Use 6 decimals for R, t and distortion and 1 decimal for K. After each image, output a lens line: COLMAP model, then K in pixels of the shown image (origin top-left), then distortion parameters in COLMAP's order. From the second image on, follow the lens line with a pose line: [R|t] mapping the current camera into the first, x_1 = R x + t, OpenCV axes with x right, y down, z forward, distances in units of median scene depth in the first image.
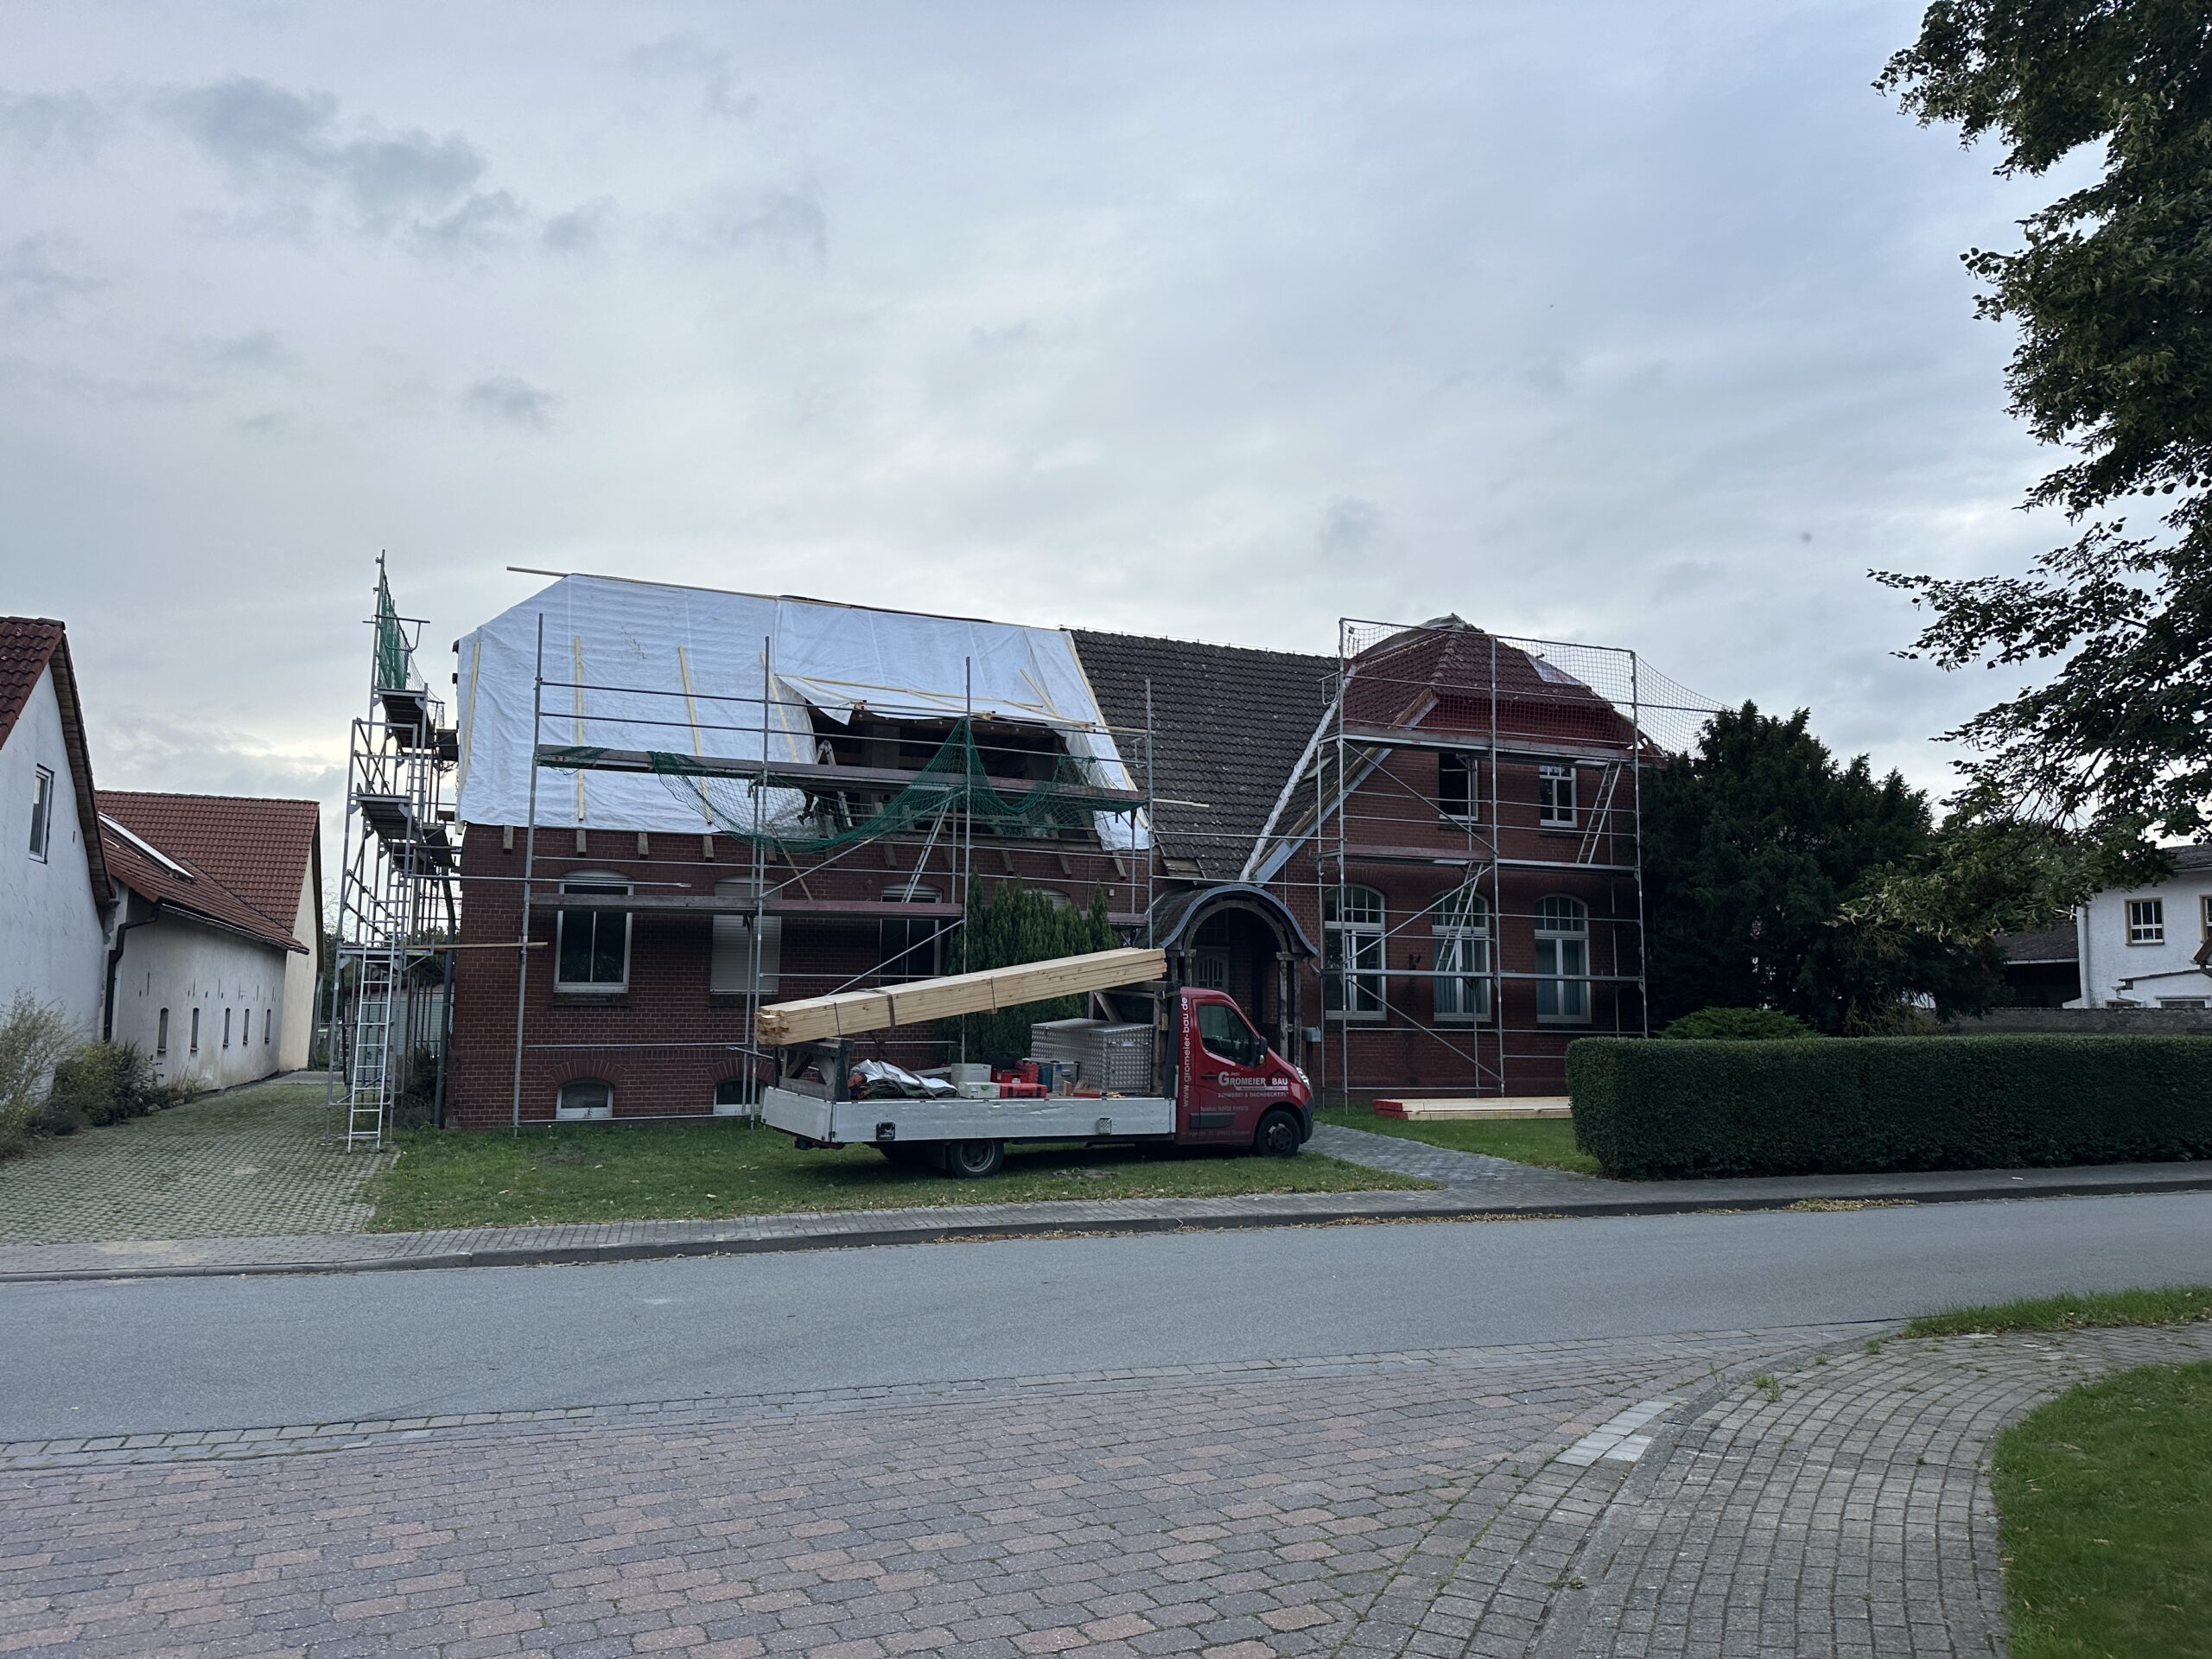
lens RADIAL K [[1556.6, 0, 1106.0], [0, 1556.6, 829.5], [0, 0, 1]] dist [0.038194, -0.000135]
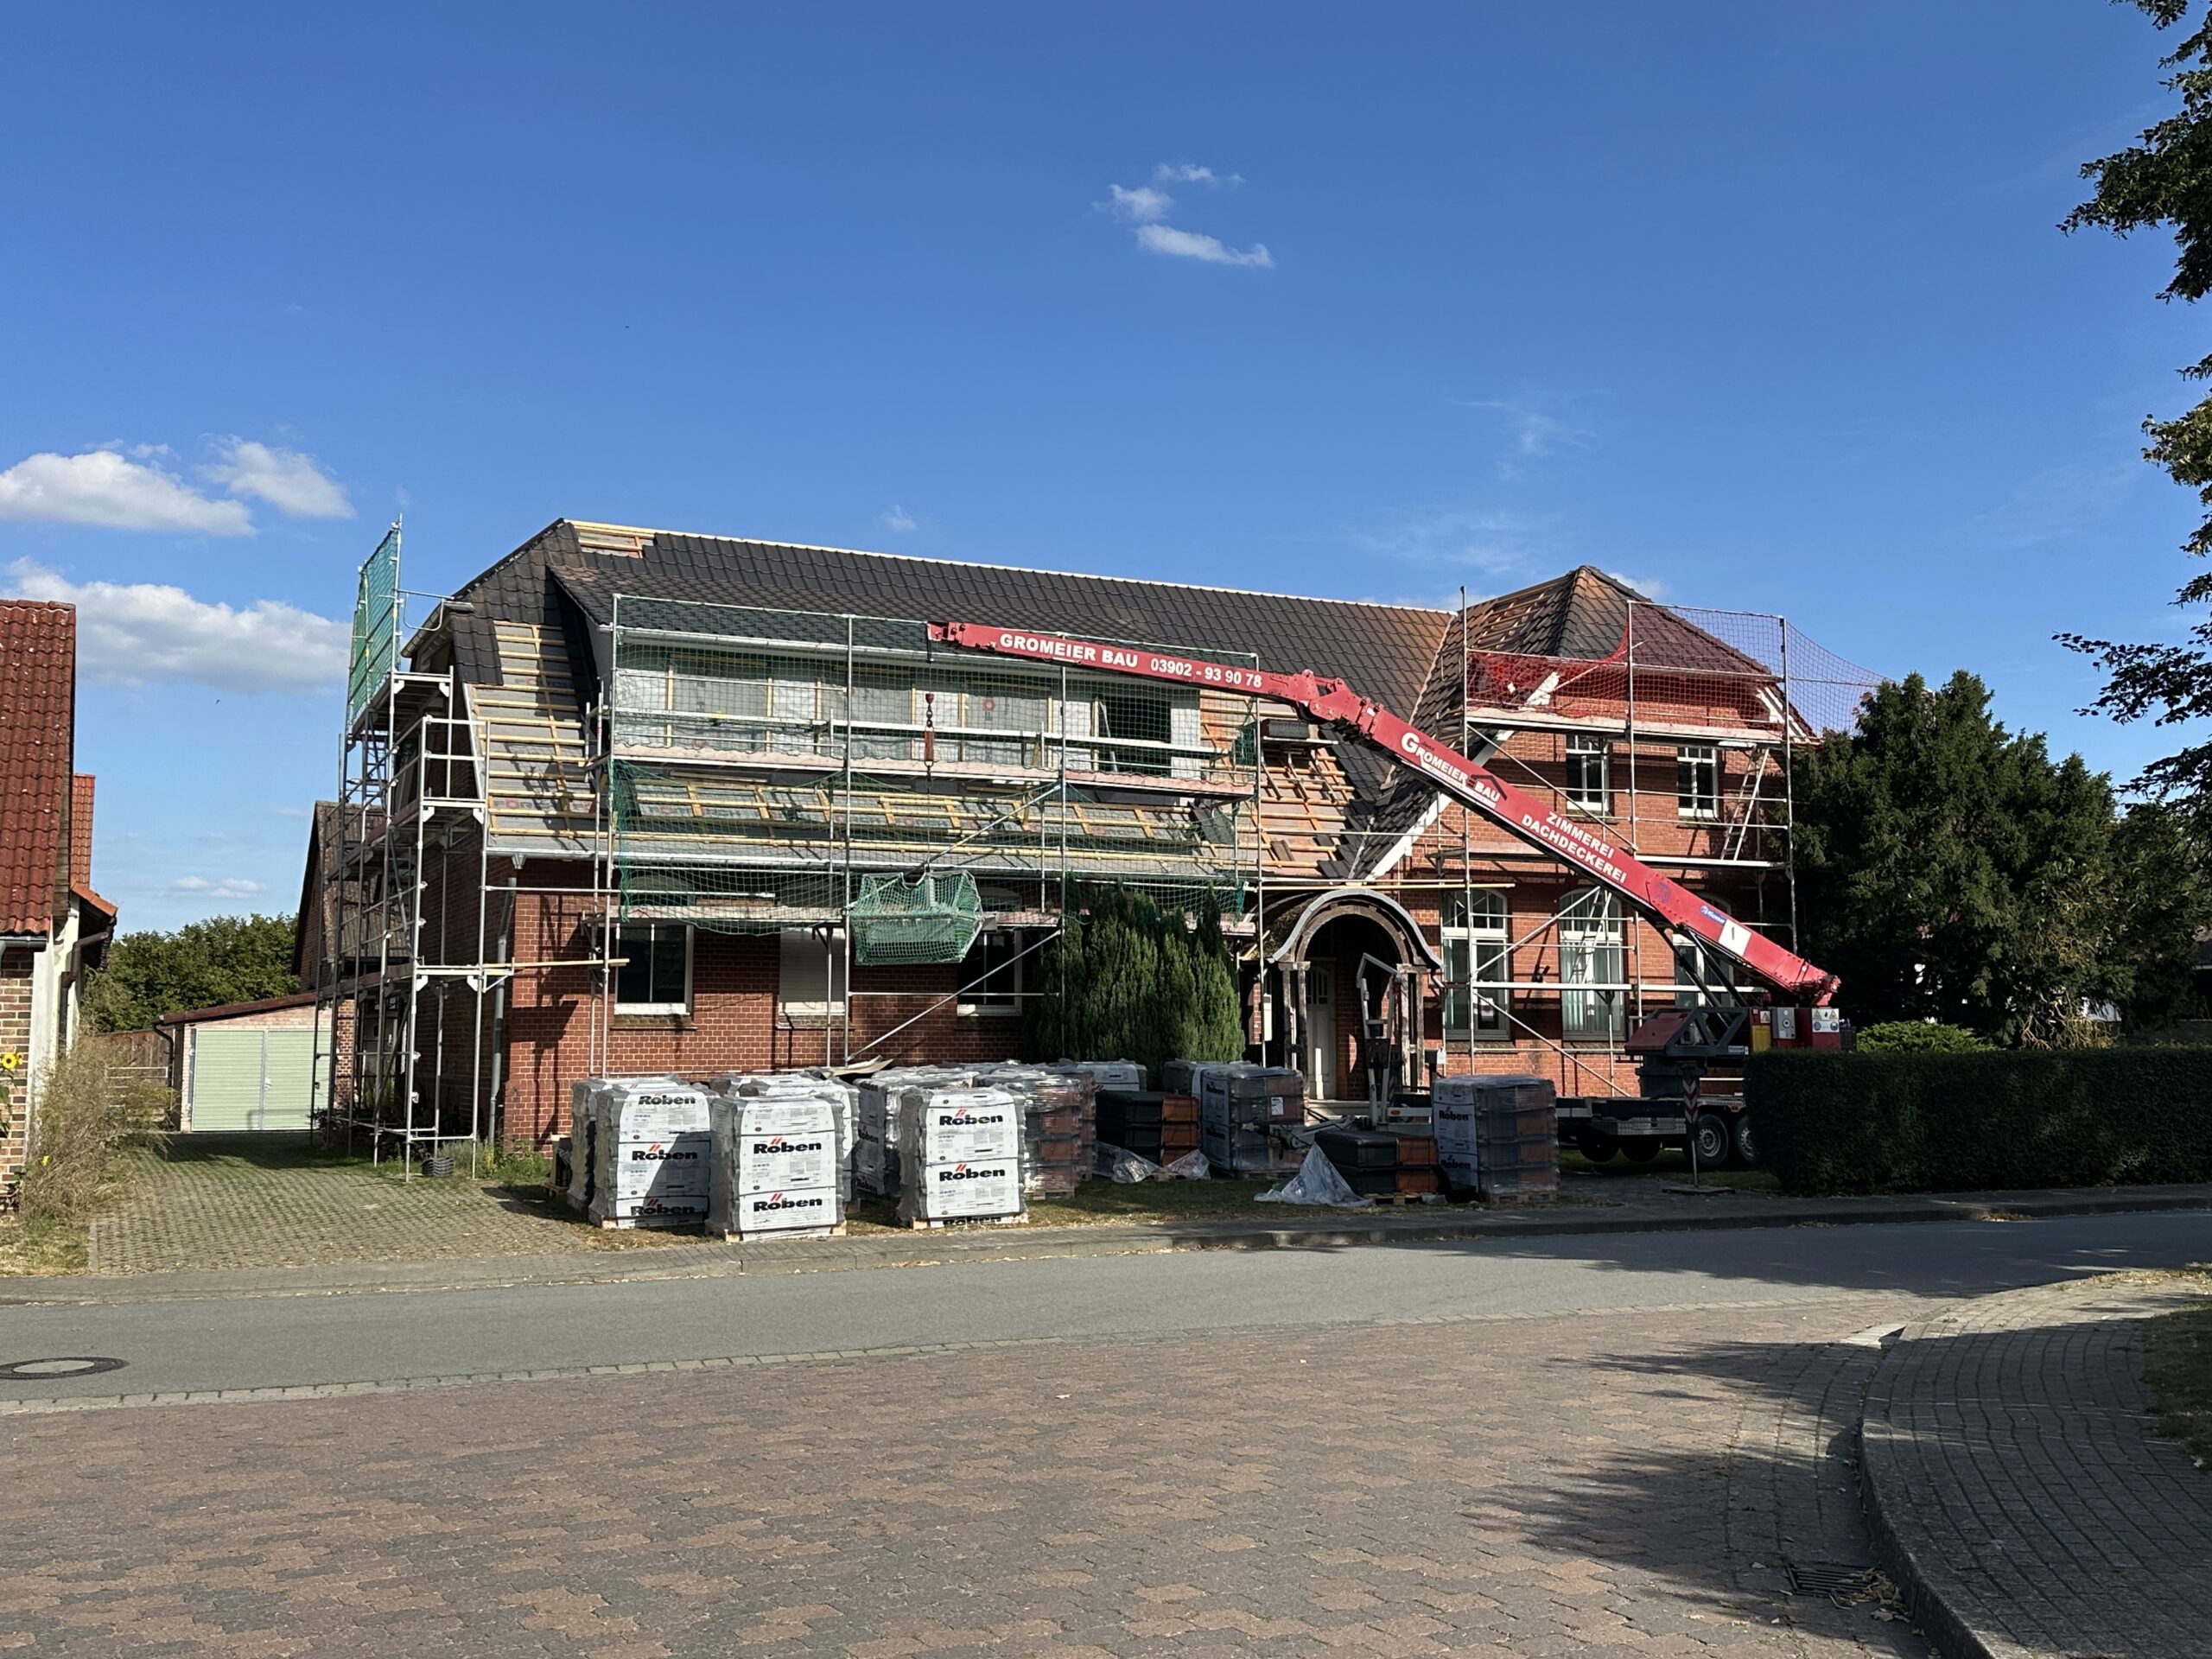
lens RADIAL K [[2175.5, 0, 1104.9], [0, 2175.5, 798.3], [0, 0, 1]] dist [-0.002659, 0.138397]
pose [[0.998806, -0.003116, 0.048743, -0.116169], [0.002895, 0.999985, 0.004592, -0.021664], [-0.048757, -0.004445, 0.998801, -0.227692]]
